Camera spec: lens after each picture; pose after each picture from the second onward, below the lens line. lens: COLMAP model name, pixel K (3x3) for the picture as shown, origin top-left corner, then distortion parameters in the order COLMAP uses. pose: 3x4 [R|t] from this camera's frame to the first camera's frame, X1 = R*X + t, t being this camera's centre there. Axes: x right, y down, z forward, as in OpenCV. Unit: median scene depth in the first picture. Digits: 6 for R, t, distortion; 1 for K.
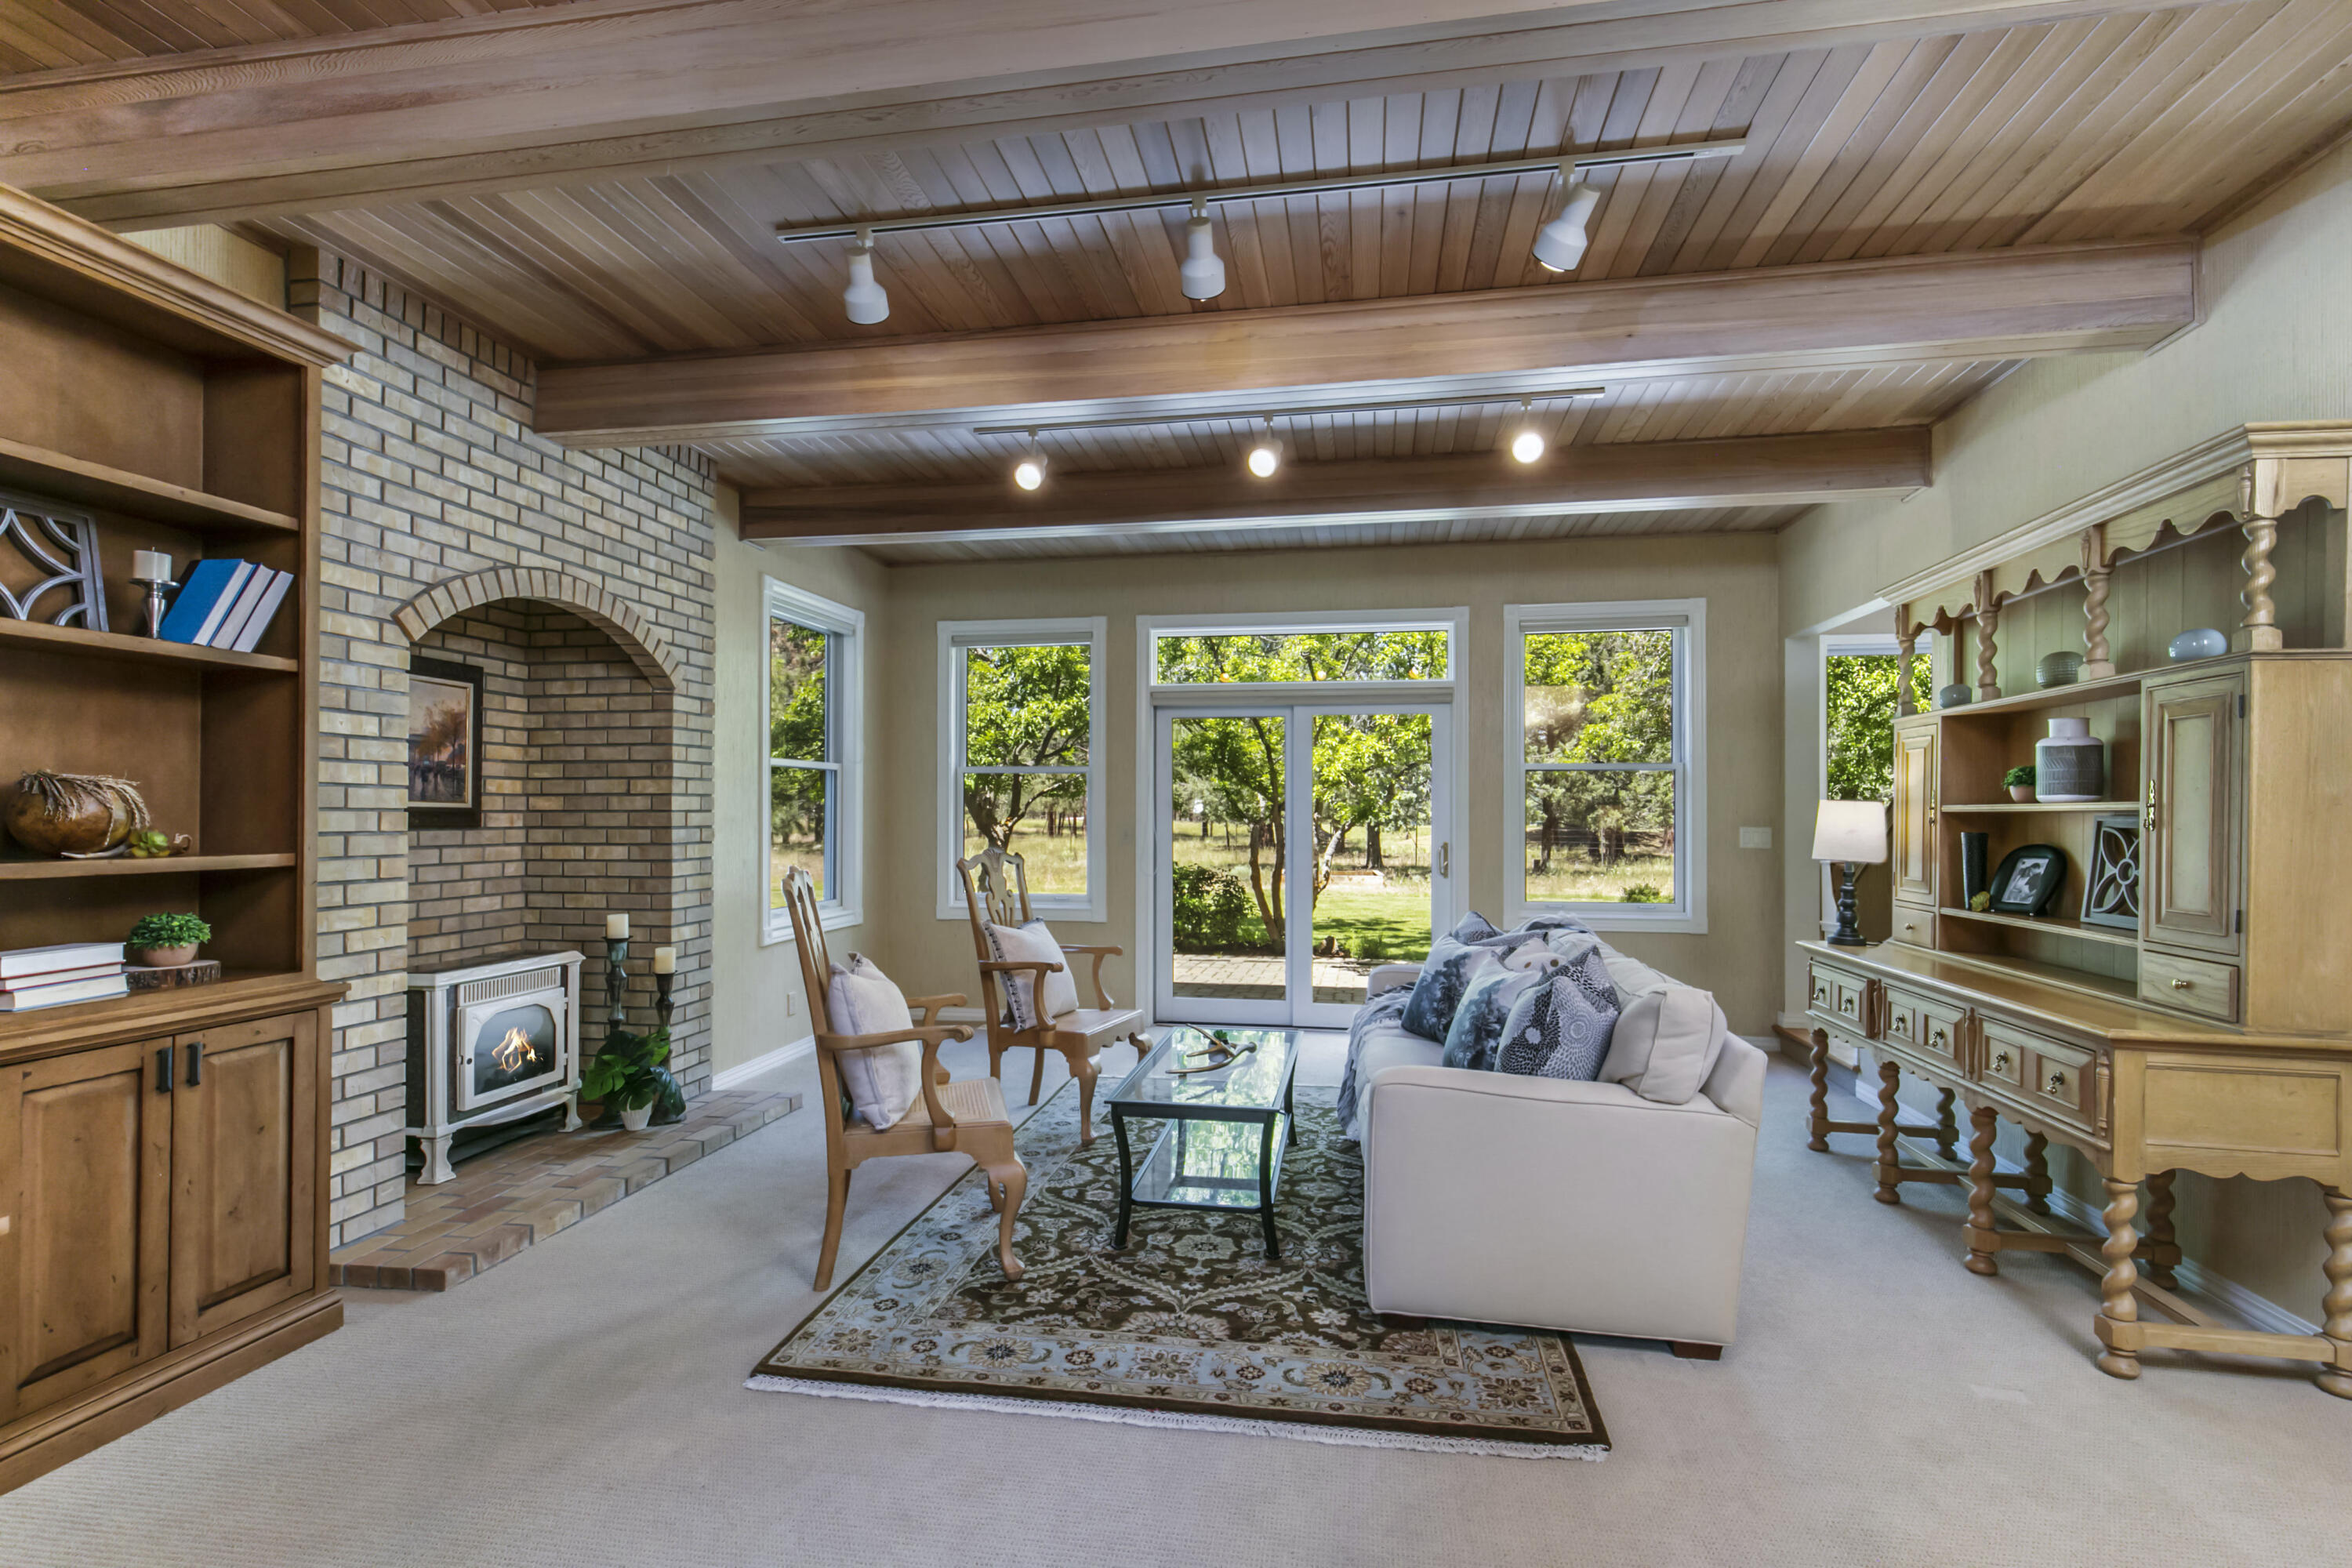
lens RADIAL K [[1102.8, 0, 1176.4], [0, 1102.8, 807.5], [0, 0, 1]] dist [0.010153, 0.000118]
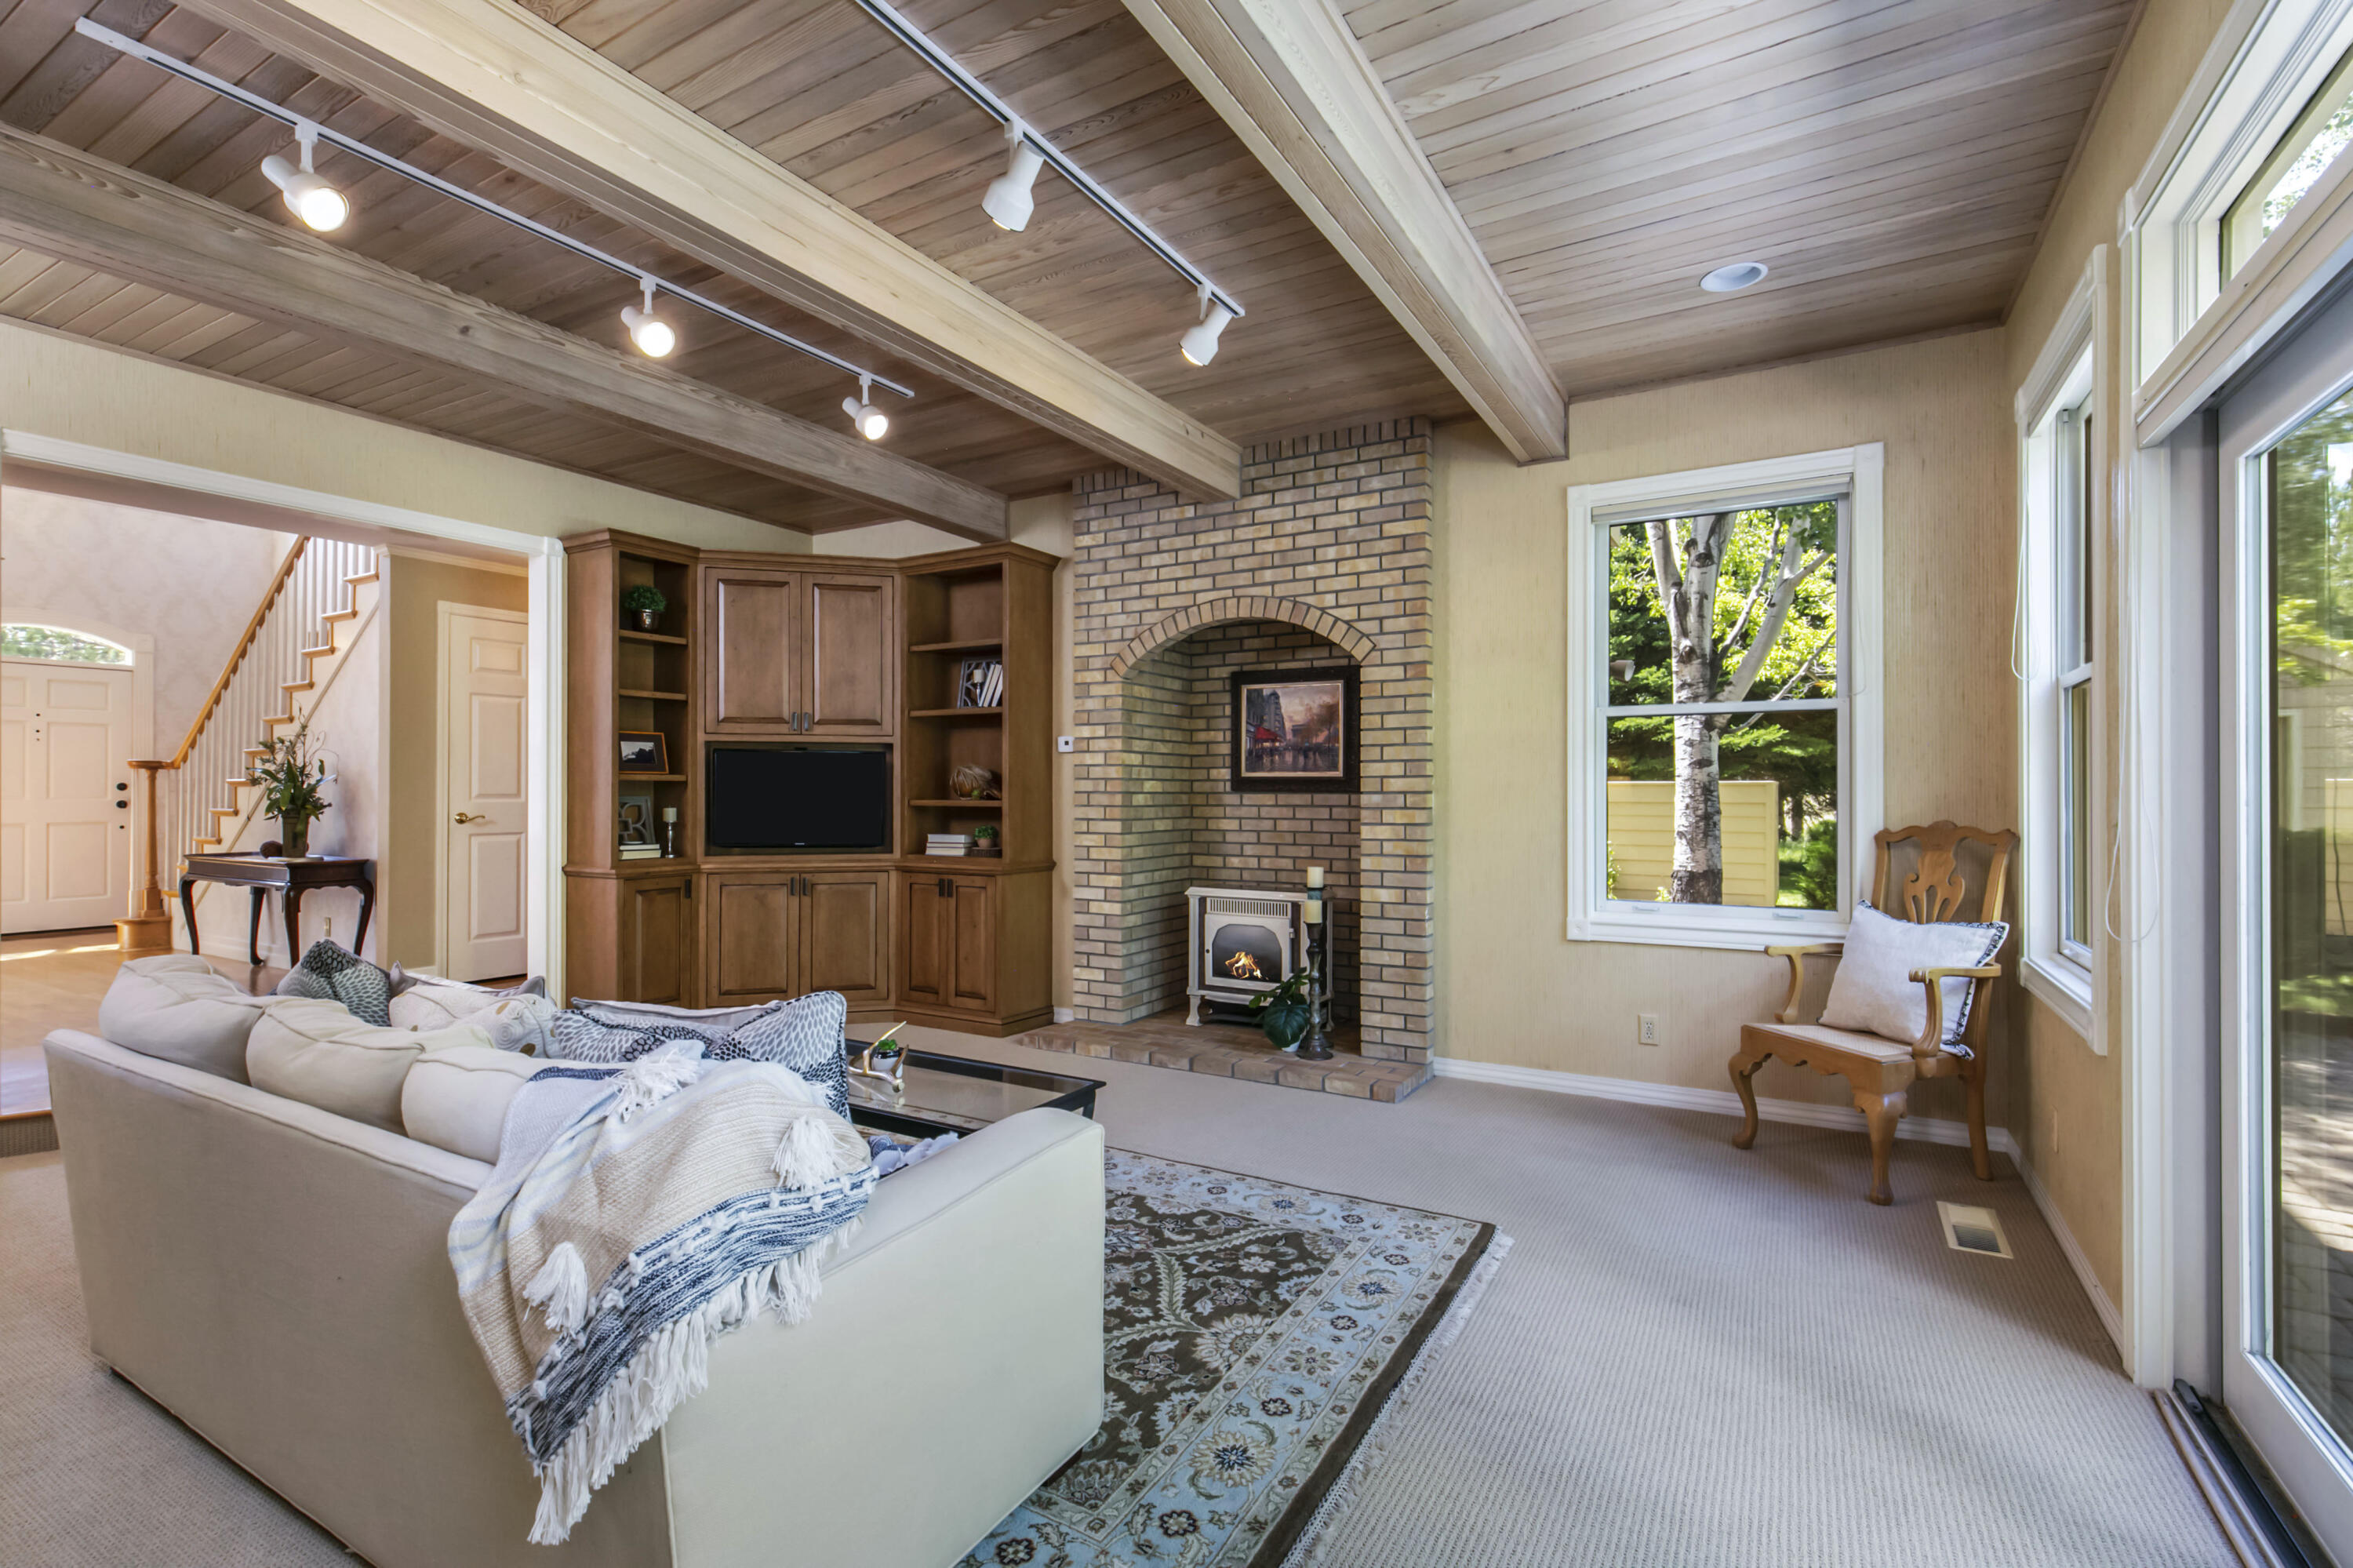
lens RADIAL K [[1103.3, 0, 1180.4], [0, 1103.3, 782.7], [0, 0, 1]] dist [0.010153, 0.000118]
pose [[-0.364116, -0.008307, -0.931317, 0.716505], [0.005451, 0.999924, -0.011051, 0.023506], [0.931338, -0.009101, -0.364043, 1.479871]]
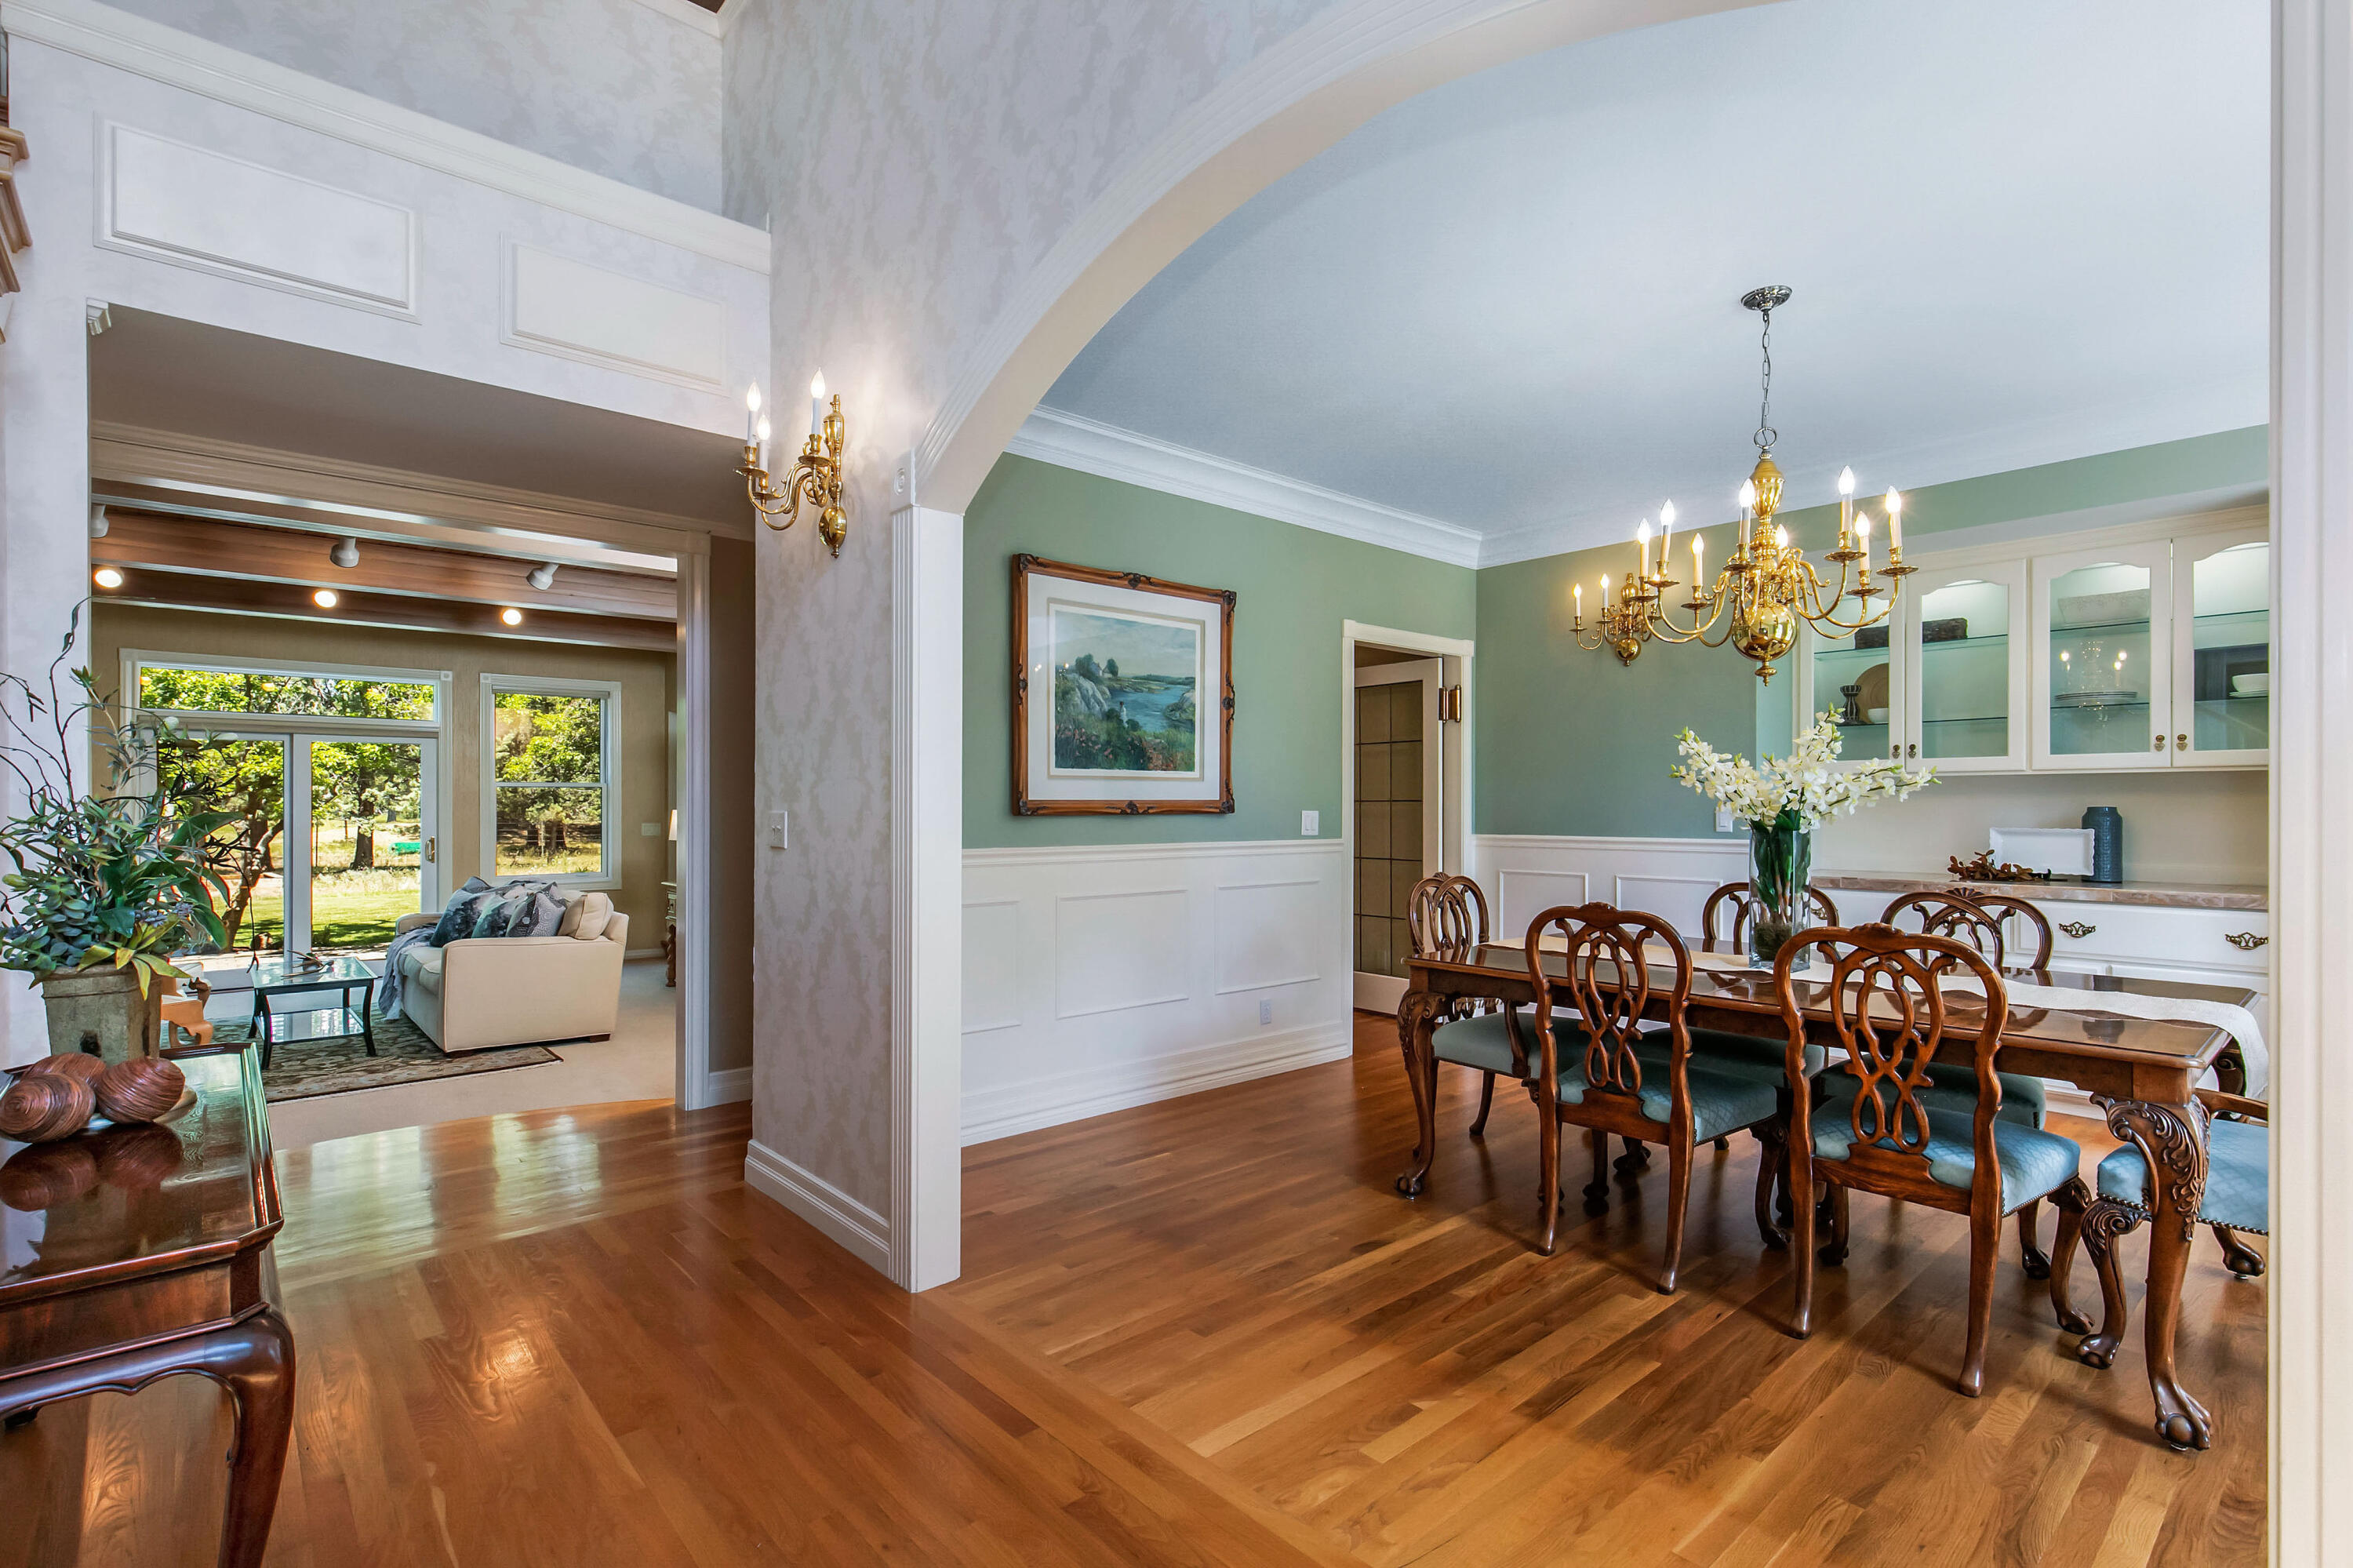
lens RADIAL K [[1103.3, 0, 1189.0], [0, 1103.3, 799.3], [0, 0, 1]] dist [0.010153, 0.000118]
pose [[0.622386, 0.001751, 0.782708, -0.559299], [-0.002802, 0.999996, -0.000009, -0.040768], [-0.782705, -0.002187, 0.622388, -1.356962]]
